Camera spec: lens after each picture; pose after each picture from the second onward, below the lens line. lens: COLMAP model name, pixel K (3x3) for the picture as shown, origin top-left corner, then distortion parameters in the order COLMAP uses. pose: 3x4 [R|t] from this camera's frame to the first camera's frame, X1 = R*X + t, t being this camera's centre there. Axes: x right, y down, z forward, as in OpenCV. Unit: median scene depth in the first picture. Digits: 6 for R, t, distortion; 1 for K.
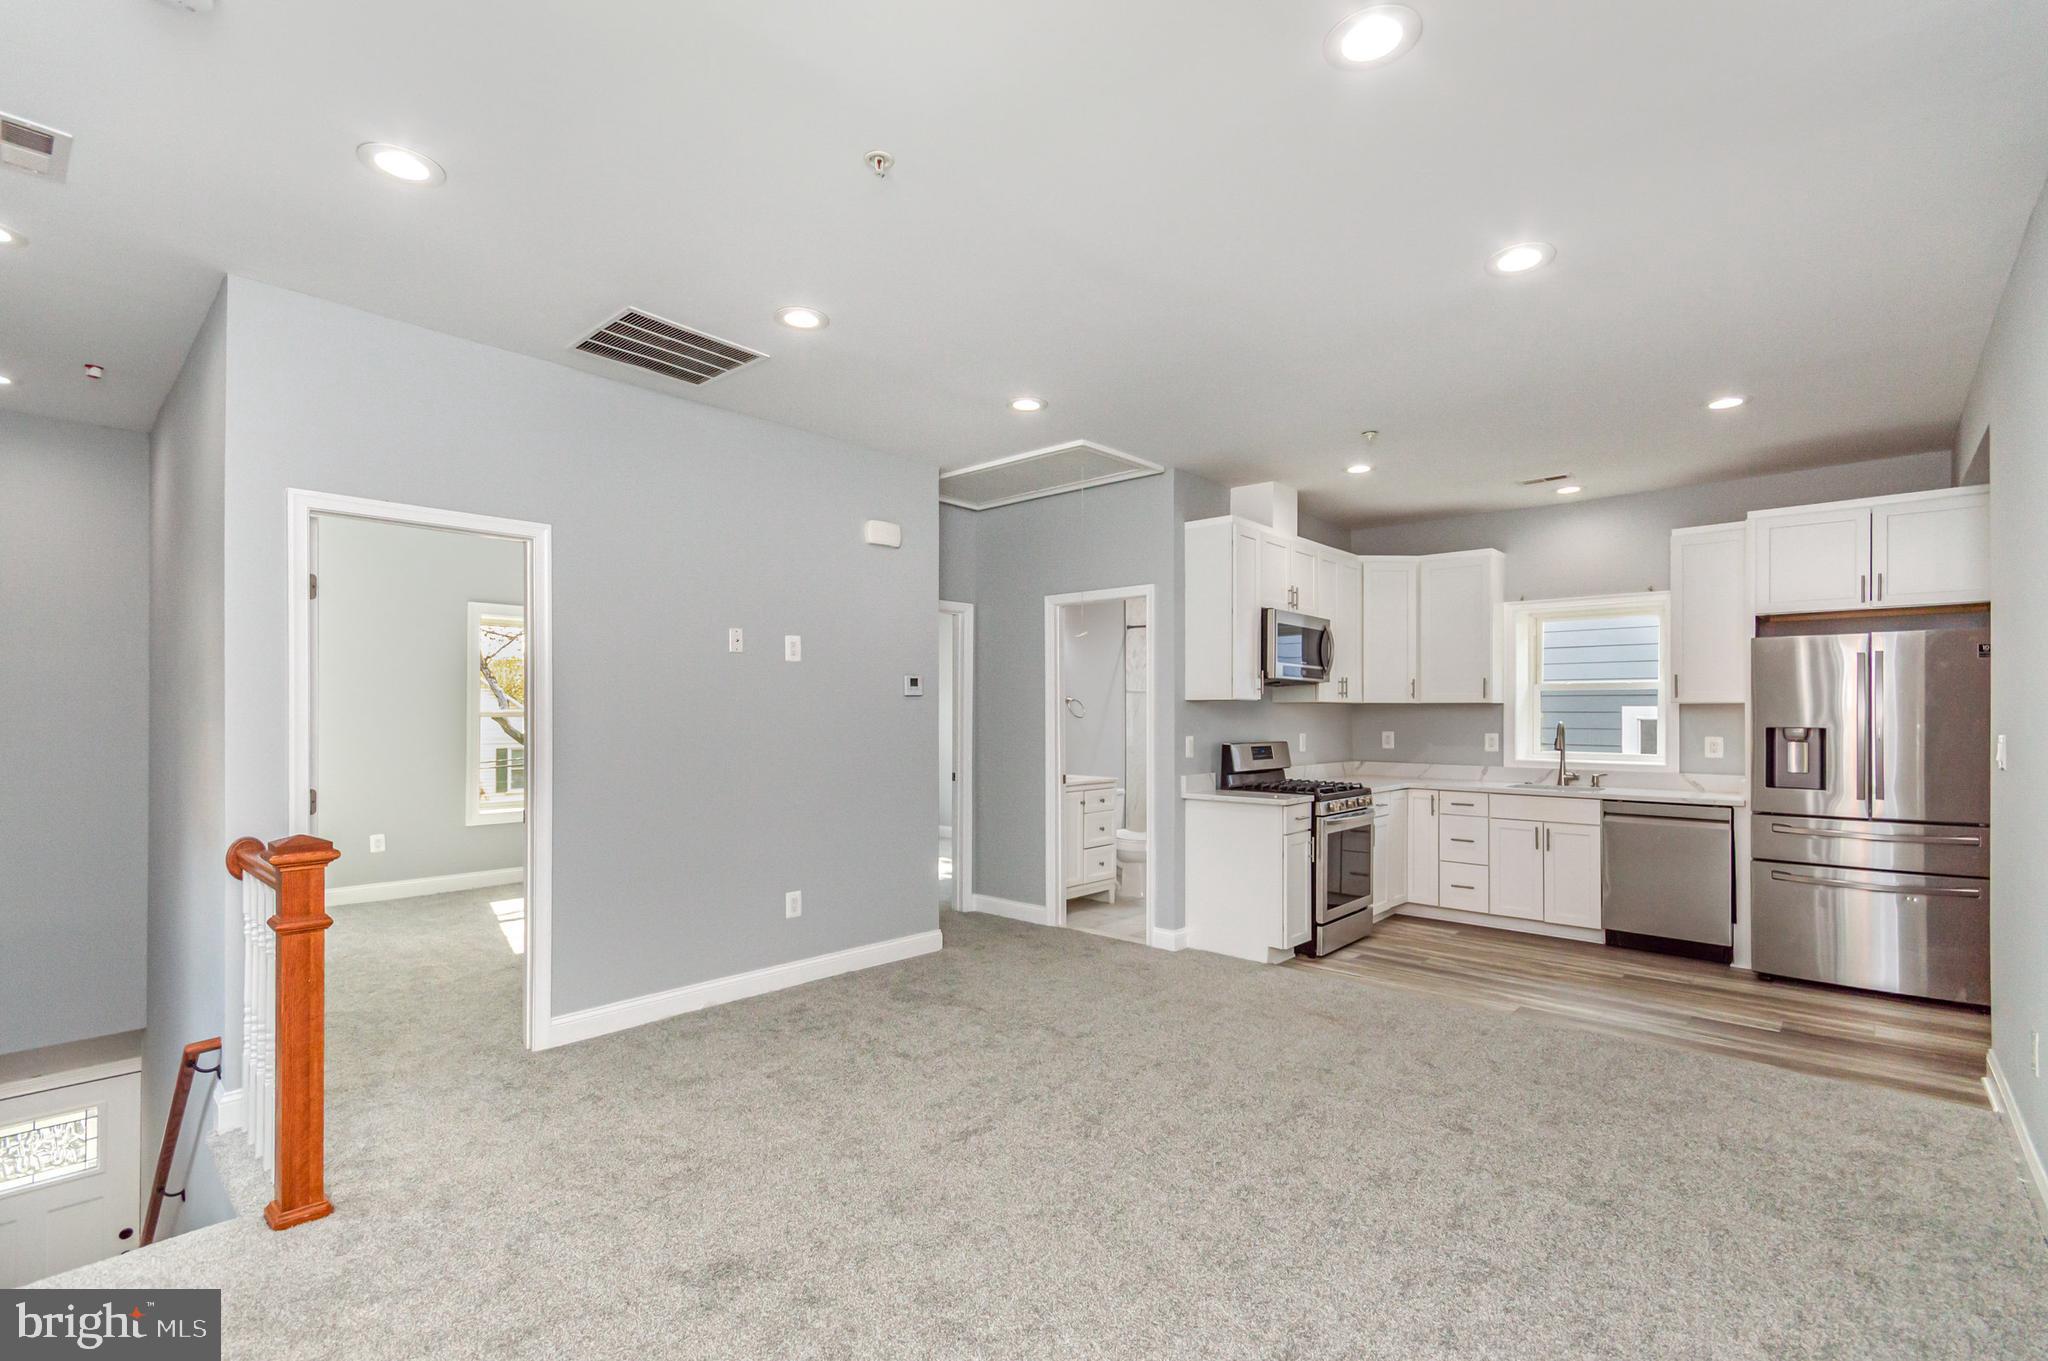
lens RADIAL K [[897.3, 0, 1046.6], [0, 897.3, 737.1], [0, 0, 1]] dist [0.015377, -0.000352]
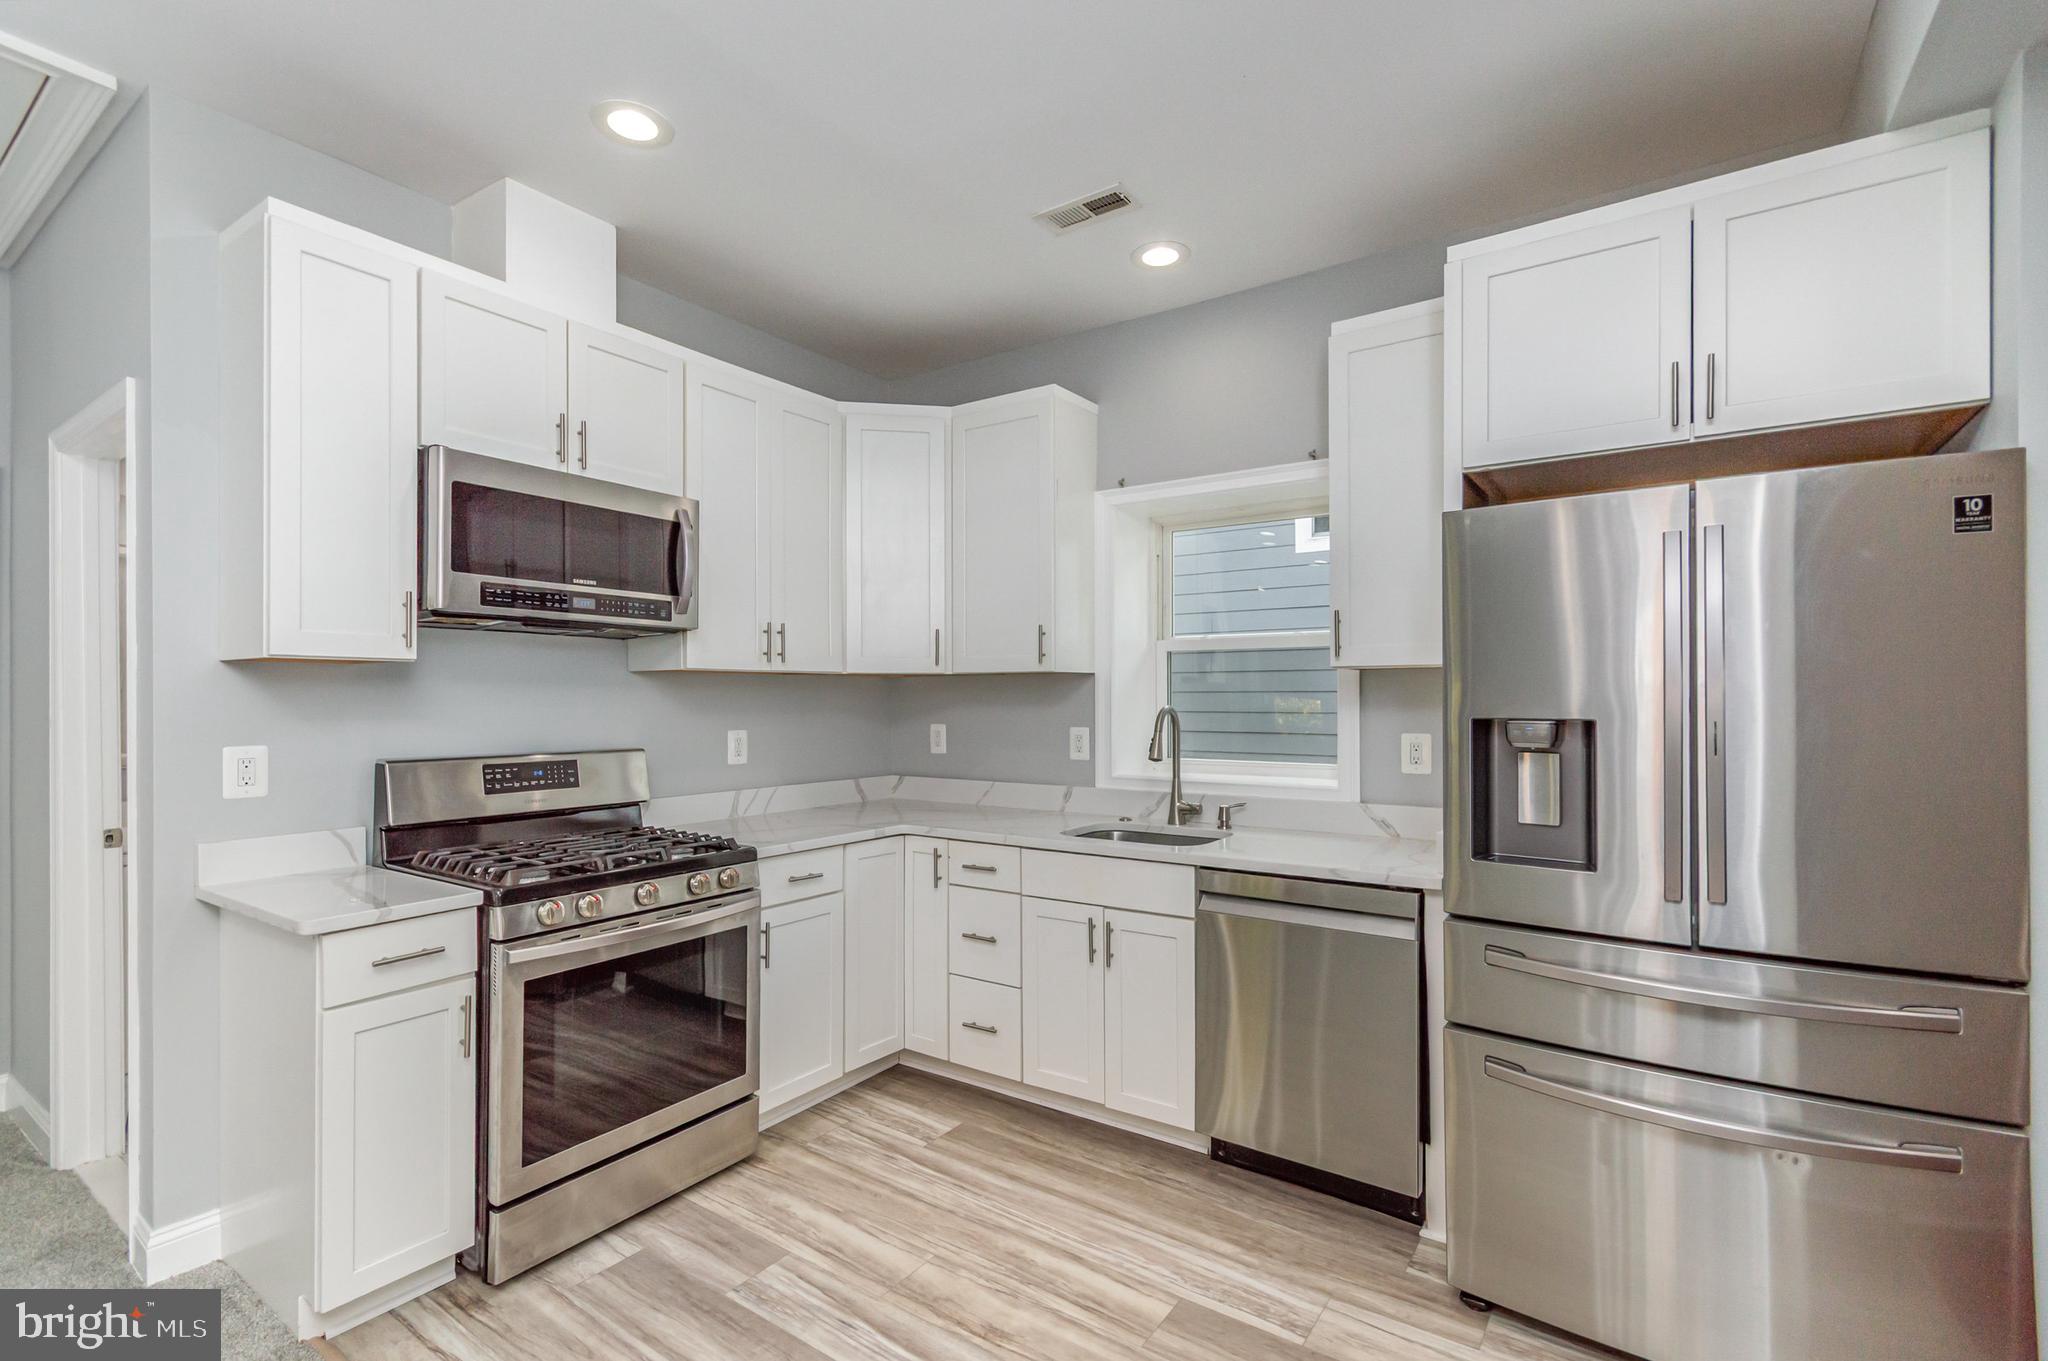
lens RADIAL K [[897.3, 0, 1042.1], [0, 897.3, 727.5], [0, 0, 1]] dist [0.015377, -0.000352]
pose [[0.991129, -0.008771, 0.132610, 0.494369], [0.007846, 0.999941, 0.007490, -0.010449], [-0.132668, -0.006383, 0.991140, 0.558477]]
